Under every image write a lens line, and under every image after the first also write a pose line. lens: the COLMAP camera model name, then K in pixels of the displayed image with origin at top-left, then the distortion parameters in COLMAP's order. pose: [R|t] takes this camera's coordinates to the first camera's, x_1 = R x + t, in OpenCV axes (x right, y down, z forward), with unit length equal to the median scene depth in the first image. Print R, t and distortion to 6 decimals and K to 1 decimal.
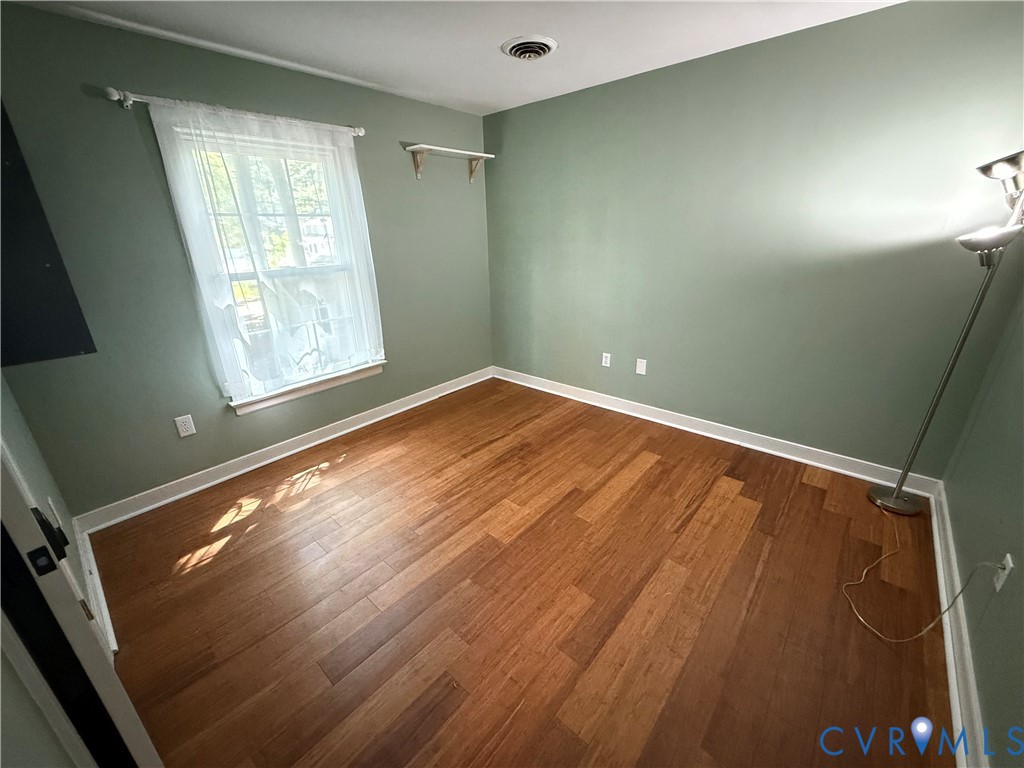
lens RADIAL K [[408.8, 0, 510.1], [0, 408.8, 383.8], [0, 0, 1]] dist [0.000513, 0.000055]
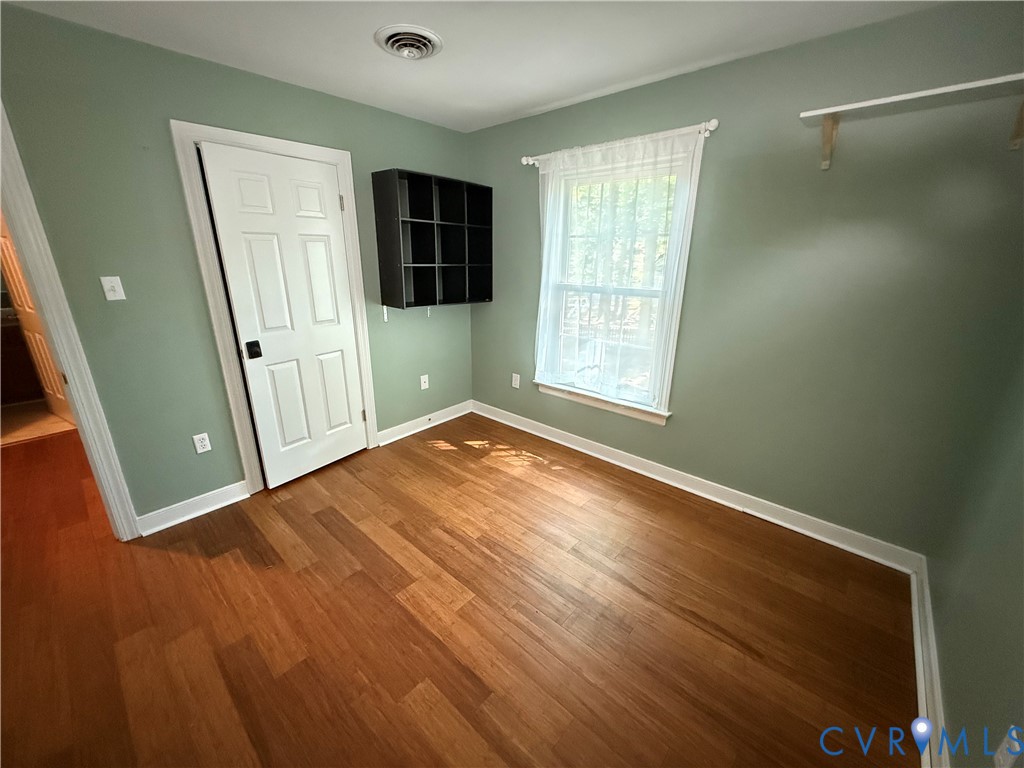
lens RADIAL K [[408.8, 0, 510.1], [0, 408.8, 383.8], [0, 0, 1]] dist [0.000513, 0.000055]
pose [[-0.013198, 0.331450, -0.943380, 0.606875], [-0.356573, 0.879875, 0.314127, -0.352440], [0.934174, 0.340530, 0.106574, 0.866103]]
